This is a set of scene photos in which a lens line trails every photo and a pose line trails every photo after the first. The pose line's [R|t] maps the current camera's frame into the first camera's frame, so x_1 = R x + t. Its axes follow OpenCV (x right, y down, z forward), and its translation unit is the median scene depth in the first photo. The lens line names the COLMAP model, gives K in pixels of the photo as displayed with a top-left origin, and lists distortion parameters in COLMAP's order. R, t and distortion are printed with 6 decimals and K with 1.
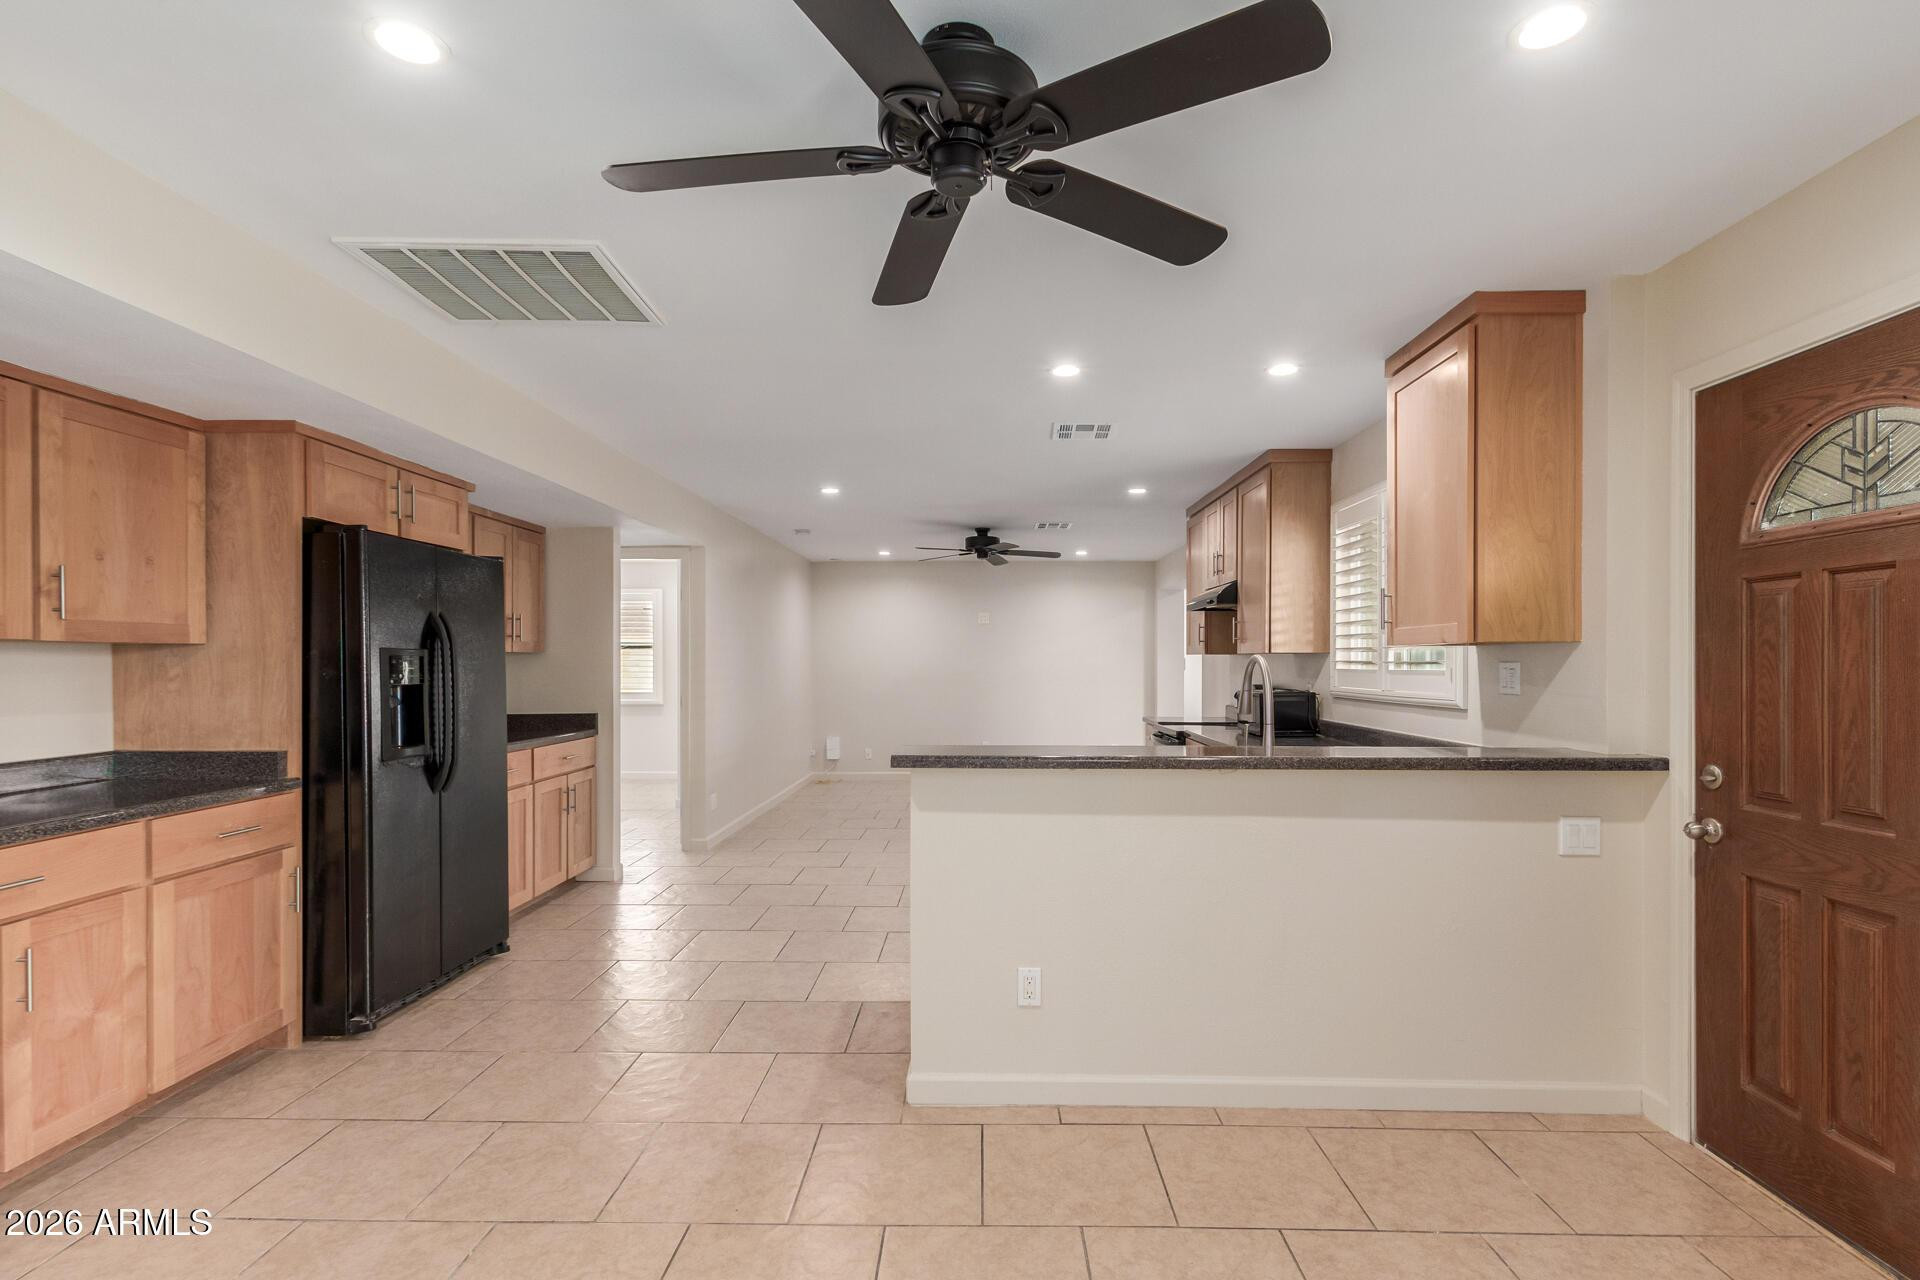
lens RADIAL K [[889.3, 0, 964.4], [0, 889.3, 652.4], [0, 0, 1]] dist [0.000215, -0.001137]
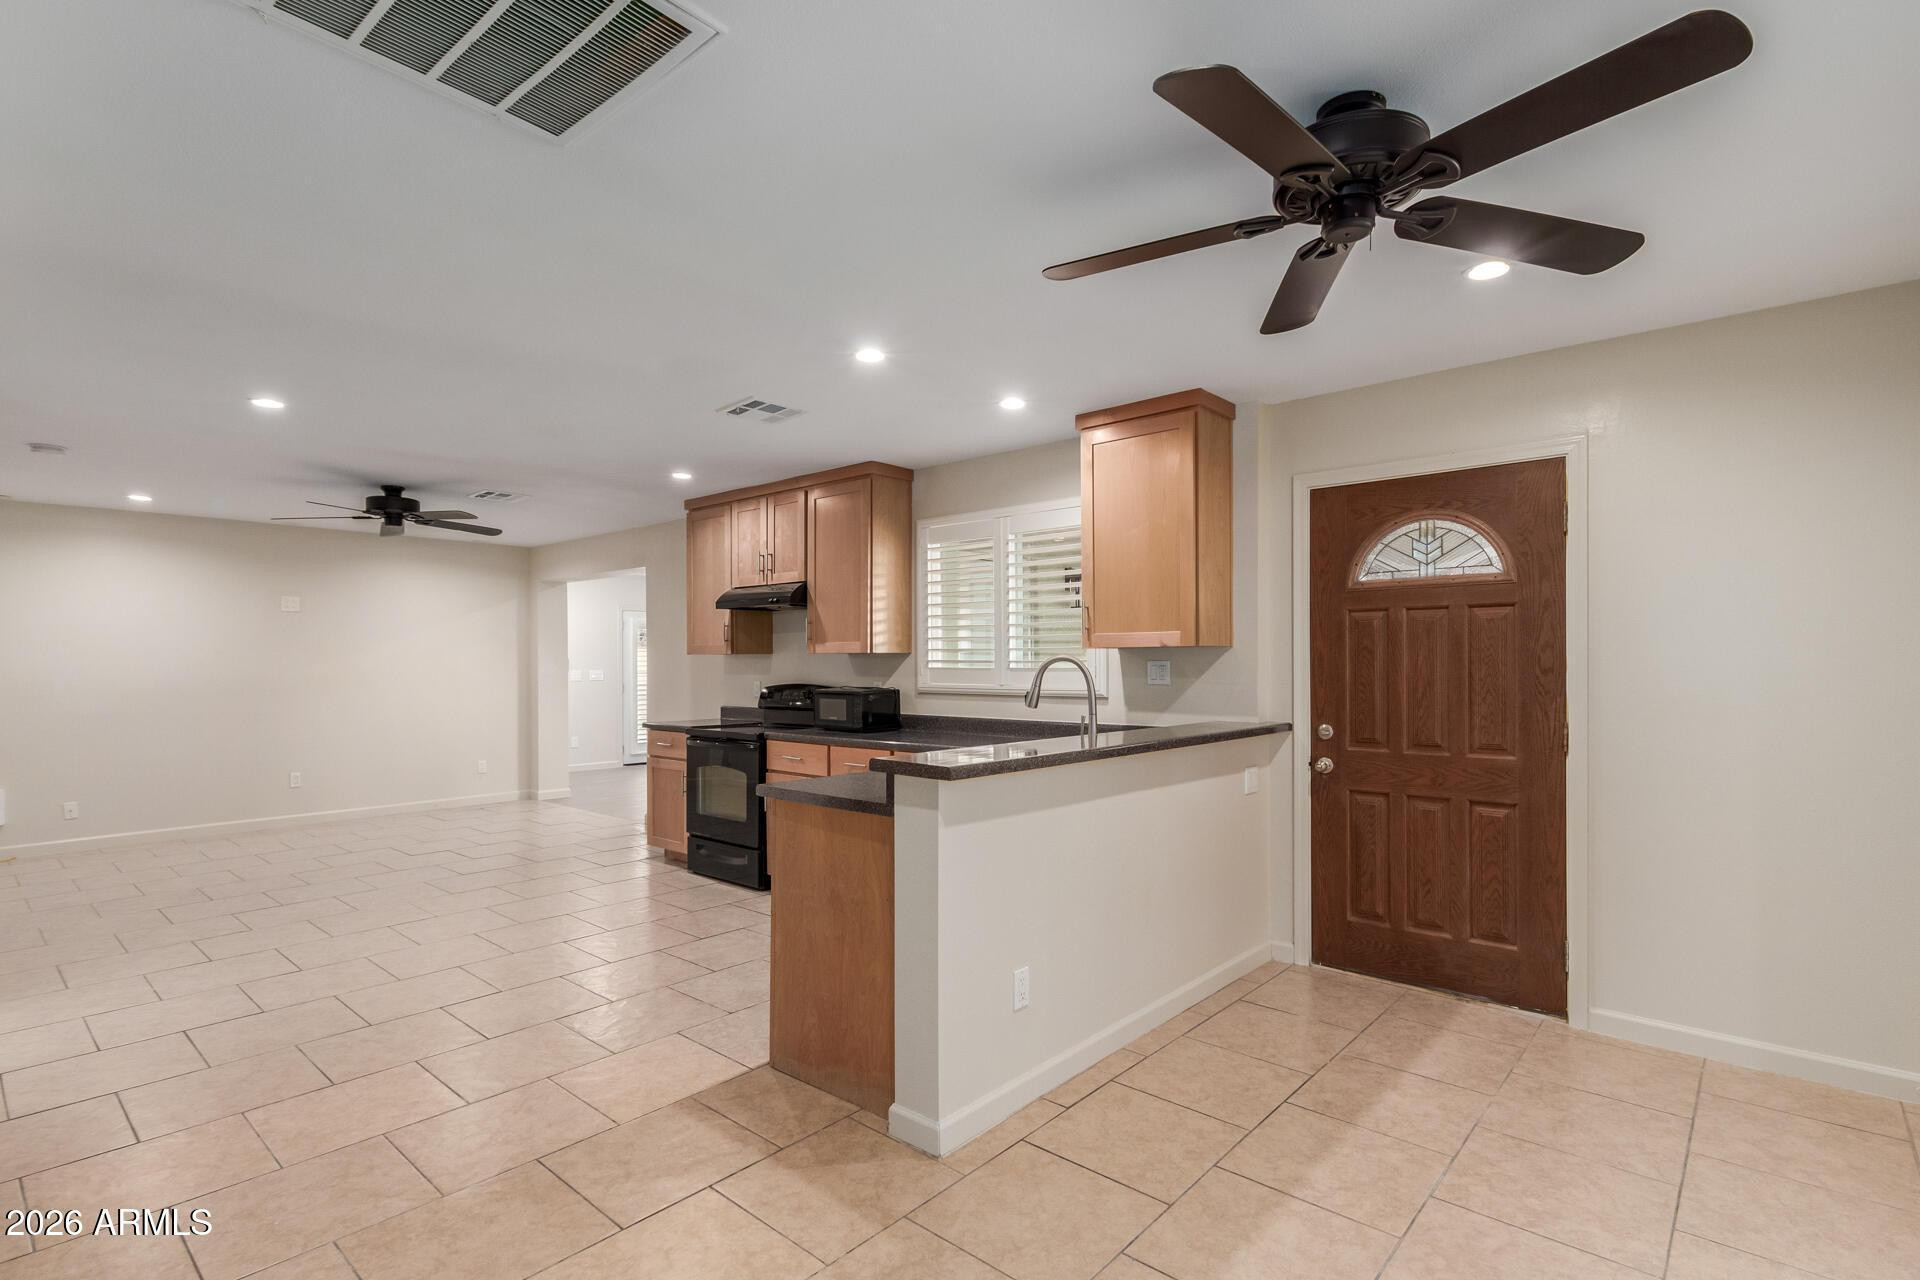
lens RADIAL K [[904.3, 0, 963.2], [0, 904.3, 651.7], [0, 0, 1]] dist [0.004239, -0.000097]
pose [[0.651499, 0.004862, 0.758634, -0.795937], [-0.004436, 0.999987, -0.002599, 0.002343], [-0.758636, -0.001672, 0.651512, 0.419671]]
